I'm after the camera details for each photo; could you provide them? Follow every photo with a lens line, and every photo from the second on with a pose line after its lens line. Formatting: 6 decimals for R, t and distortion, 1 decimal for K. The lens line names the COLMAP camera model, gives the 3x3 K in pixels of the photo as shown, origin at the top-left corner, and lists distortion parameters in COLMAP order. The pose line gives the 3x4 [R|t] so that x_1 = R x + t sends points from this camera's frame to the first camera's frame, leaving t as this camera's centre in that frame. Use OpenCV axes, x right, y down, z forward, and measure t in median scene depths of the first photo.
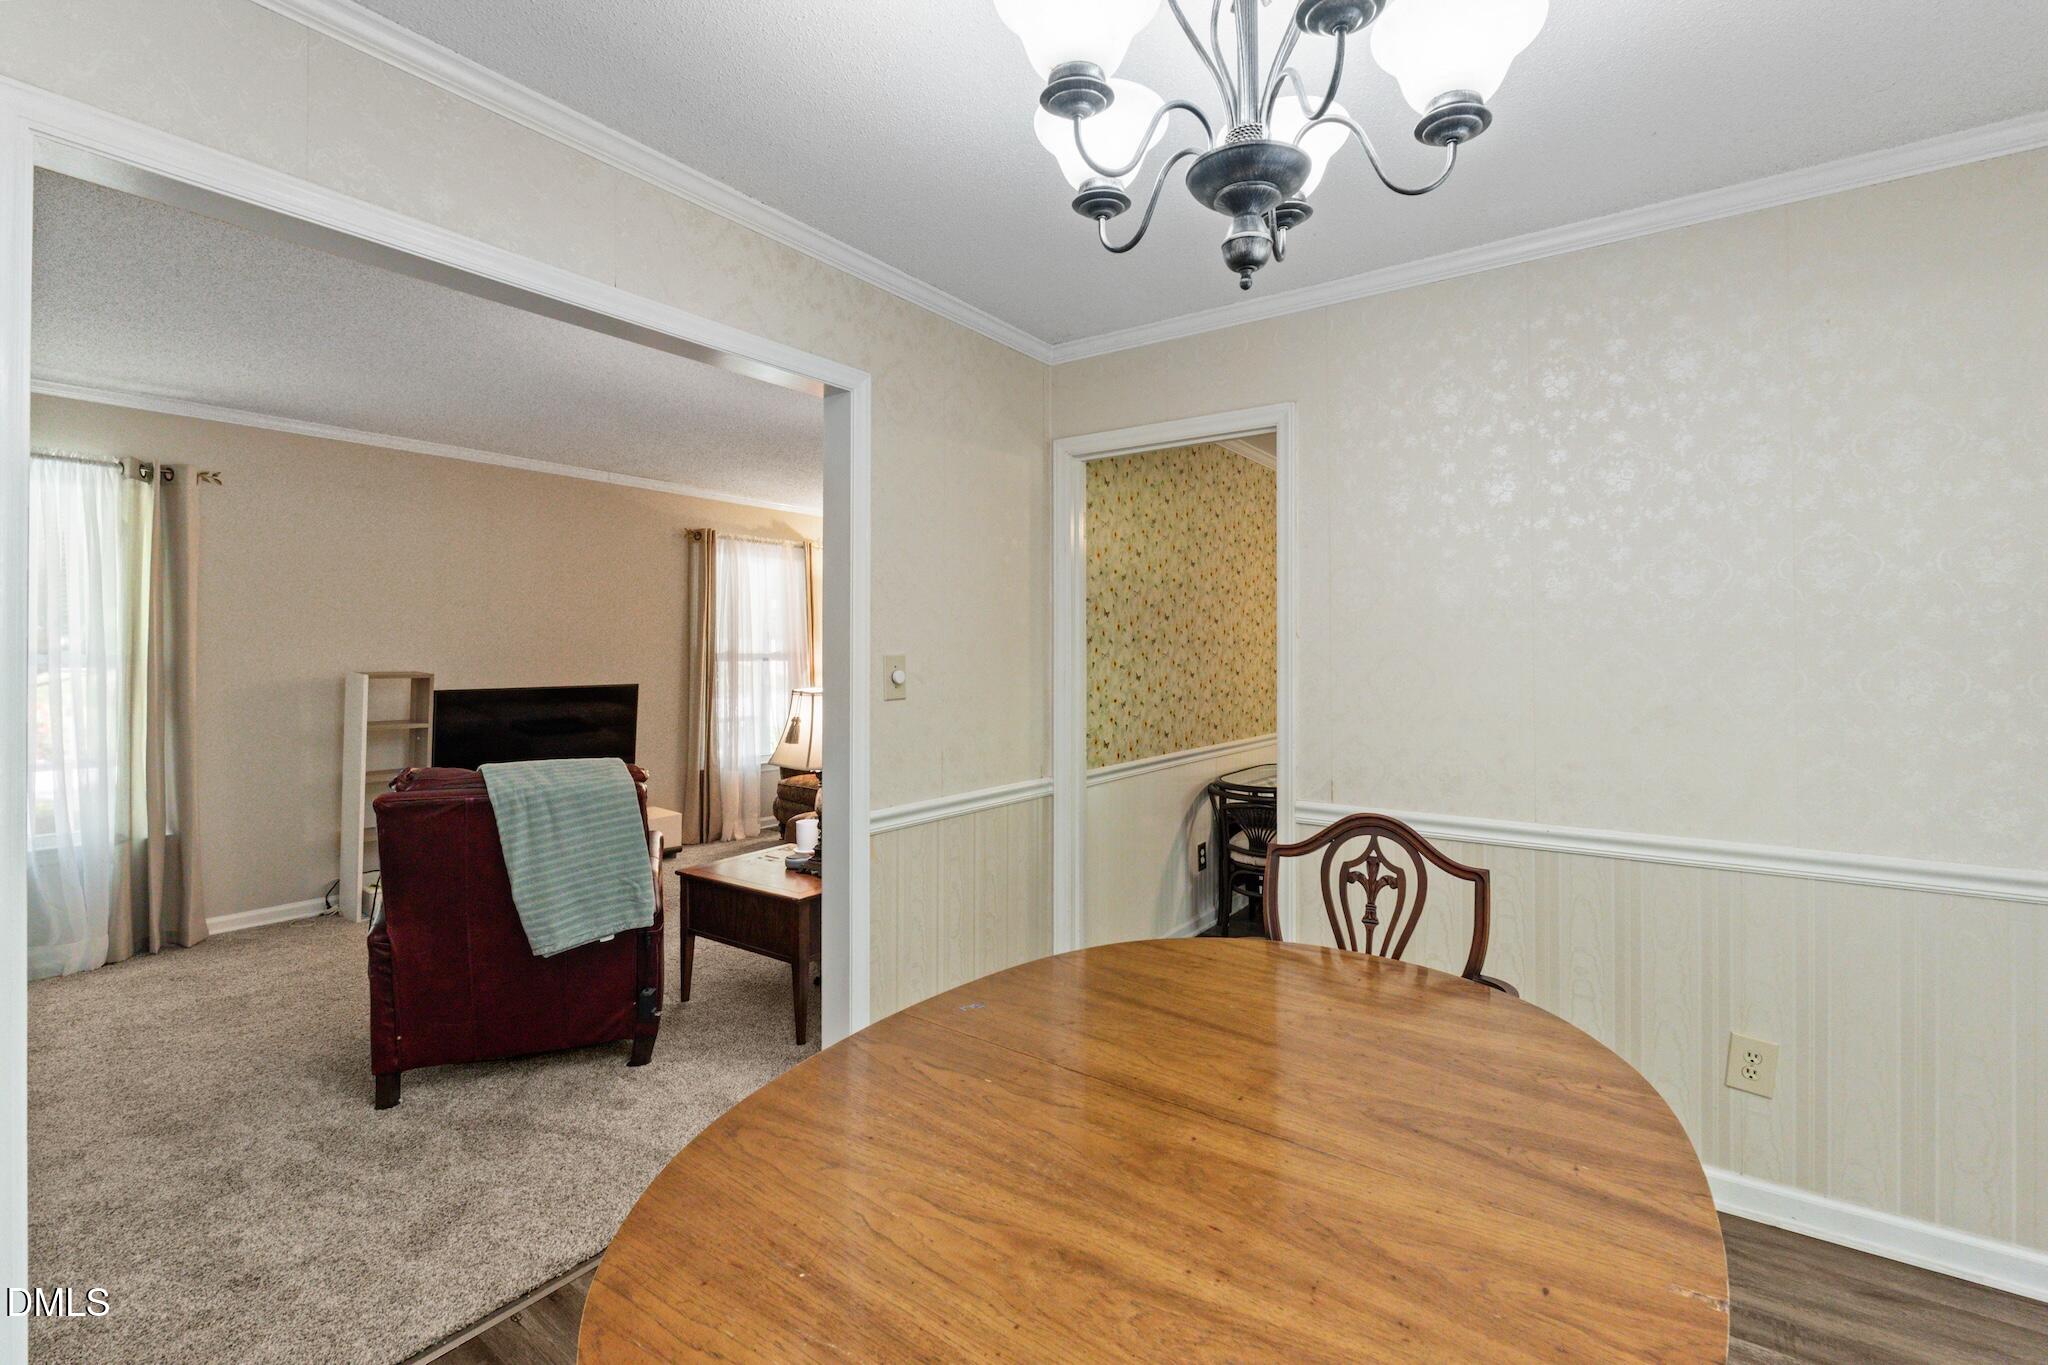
lens RADIAL K [[881.9, 0, 1040.3], [0, 881.9, 665.7], [0, 0, 1]] dist [-0.007960, 0.000123]
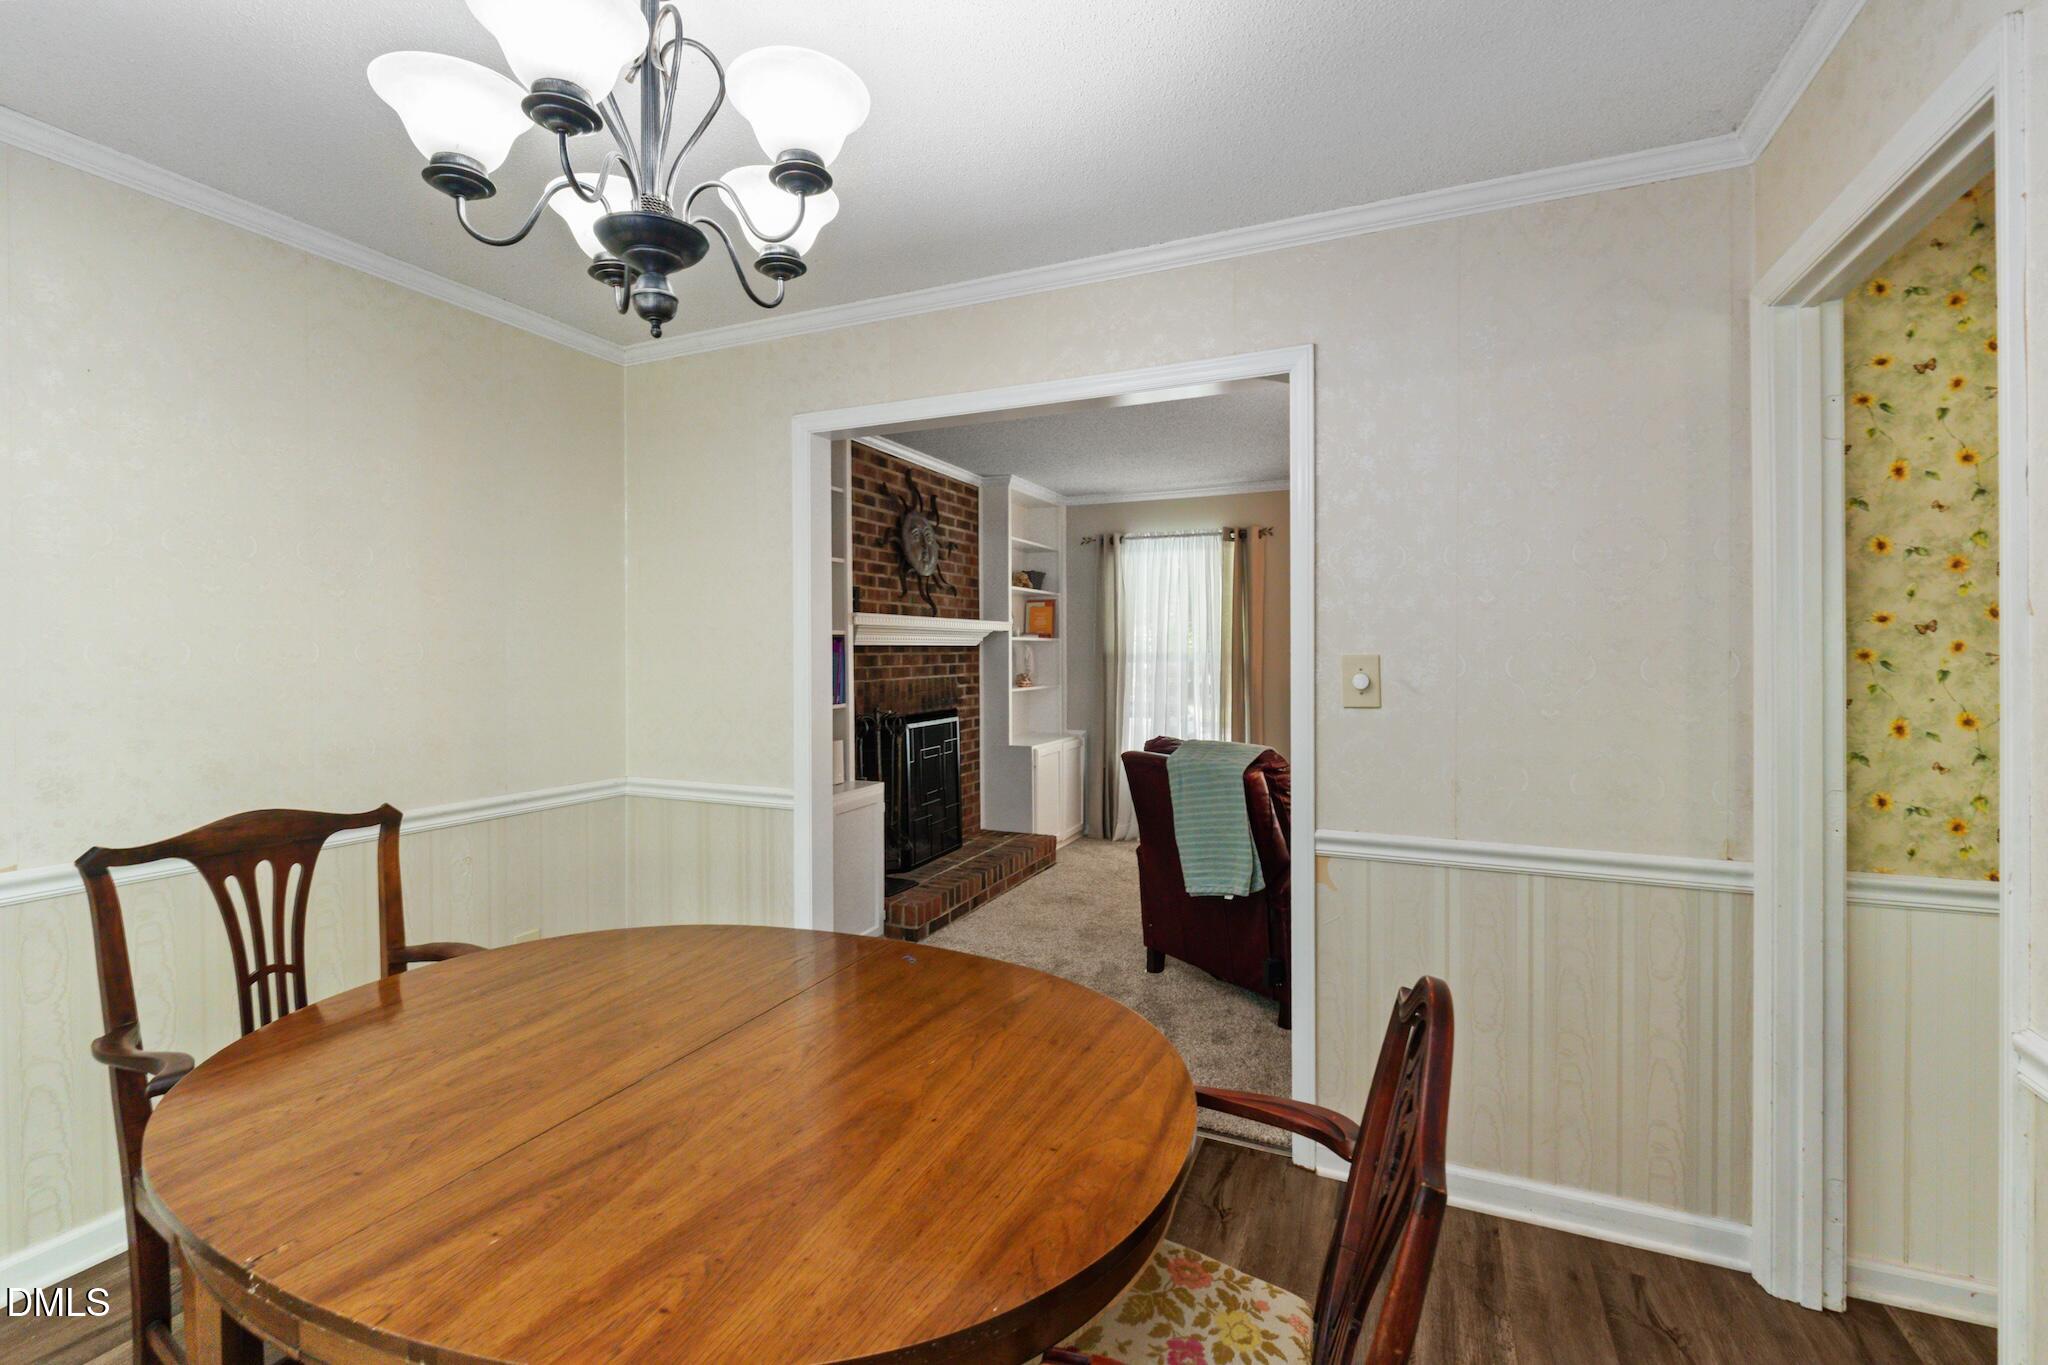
lens RADIAL K [[881.9, 0, 1043.6], [0, 881.9, 671.1], [0, 0, 1]] dist [-0.007960, 0.000123]
pose [[0.204180, 0.018166, -0.978765, 0.607923], [-0.010837, 0.999808, 0.016296, -0.007779], [0.978873, 0.007280, 0.204338, 0.520549]]
